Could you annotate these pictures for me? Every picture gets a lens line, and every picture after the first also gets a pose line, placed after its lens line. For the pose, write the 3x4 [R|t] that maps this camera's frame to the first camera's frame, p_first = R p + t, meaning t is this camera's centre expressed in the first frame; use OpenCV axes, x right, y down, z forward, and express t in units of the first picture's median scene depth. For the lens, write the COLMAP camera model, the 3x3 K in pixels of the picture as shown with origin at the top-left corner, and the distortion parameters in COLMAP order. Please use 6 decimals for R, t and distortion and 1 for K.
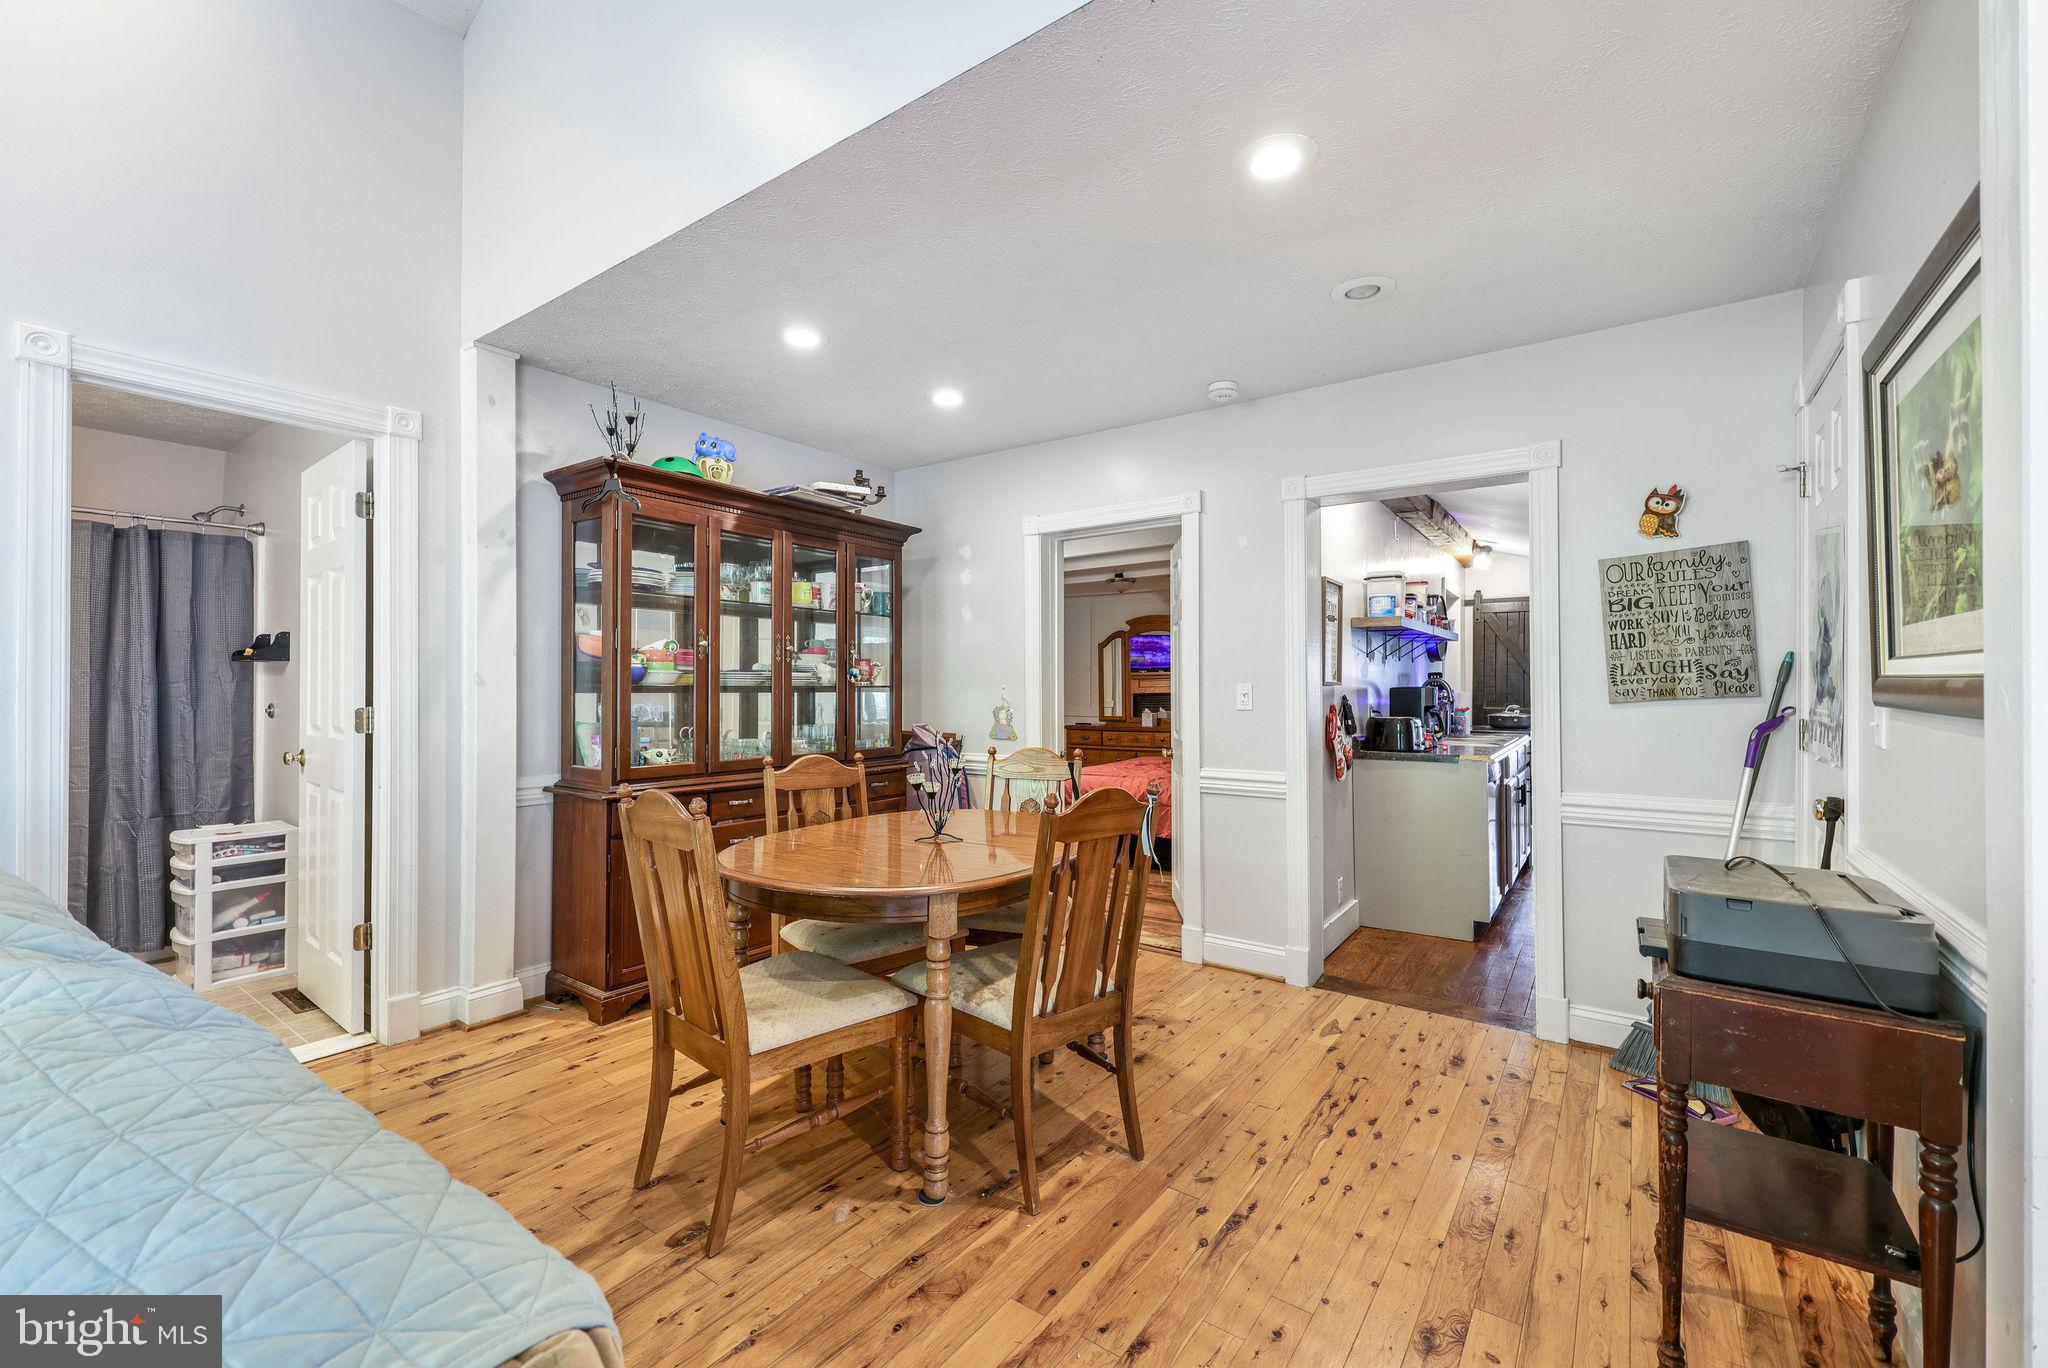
lens RADIAL K [[845.2, 0, 1018.3], [0, 845.2, 683.2], [0, 0, 1]] dist [0.000540, 0.000368]
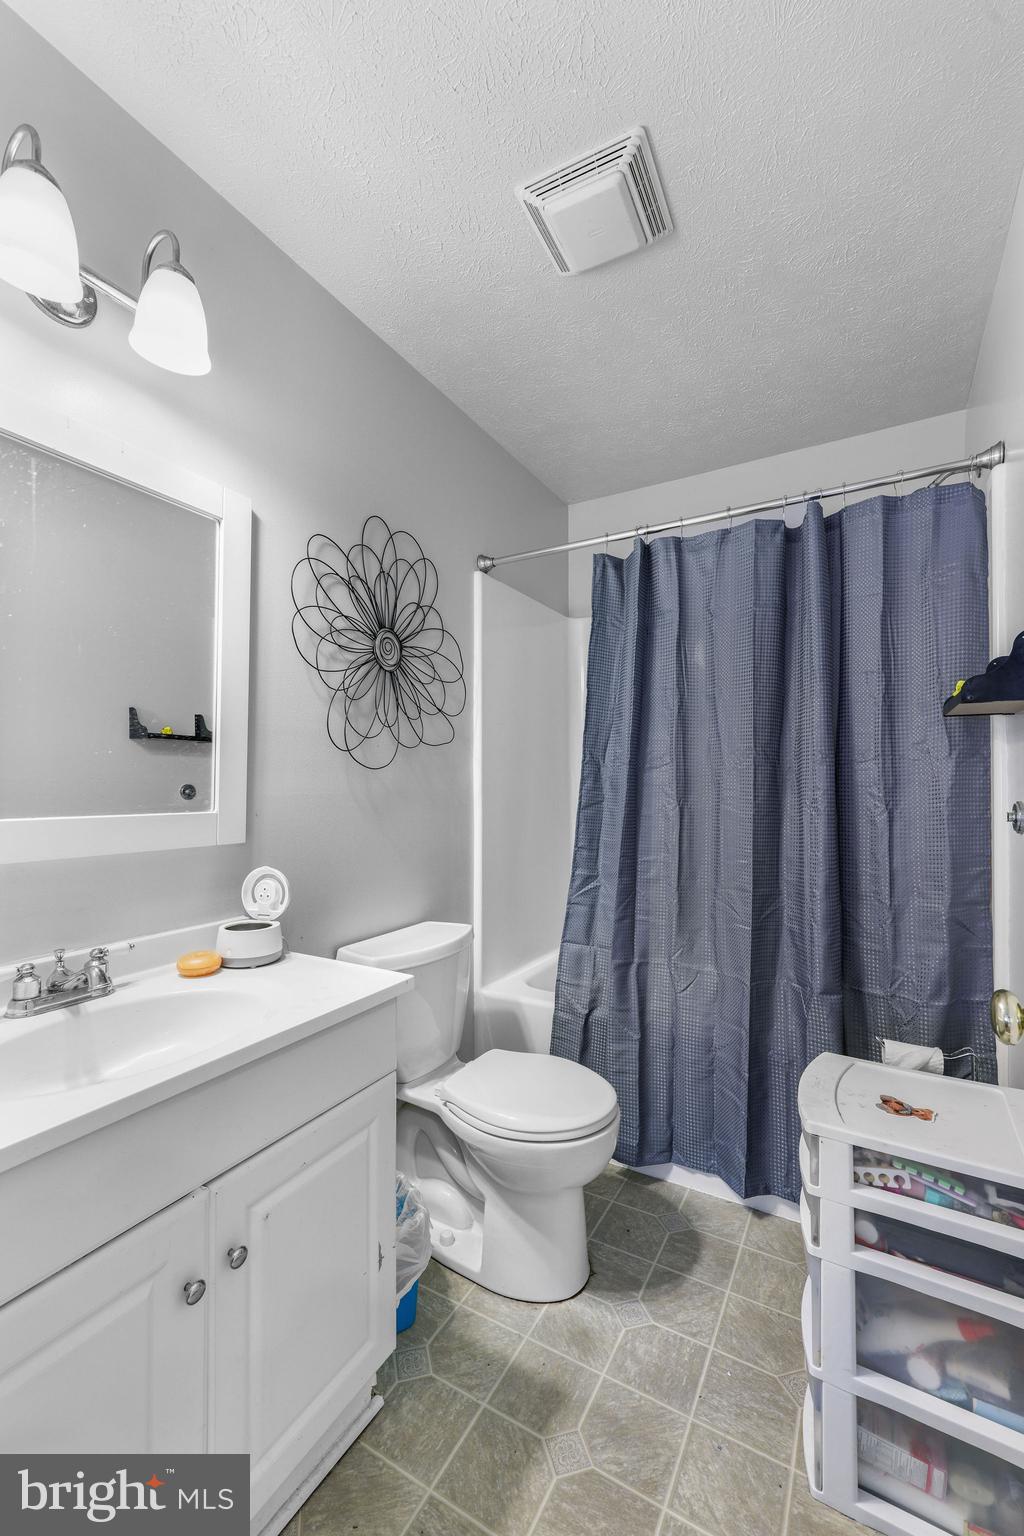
lens RADIAL K [[633.9, 0, 509.9], [0, 633.9, 771.3], [0, 0, 1]] dist [0.000540, 0.000368]
pose [[0.107227, -0.021730, -0.993997, -0.580787], [-0.001017, 0.999758, -0.021966, 0.015360], [0.994234, 0.003367, 0.107179, 0.702021]]
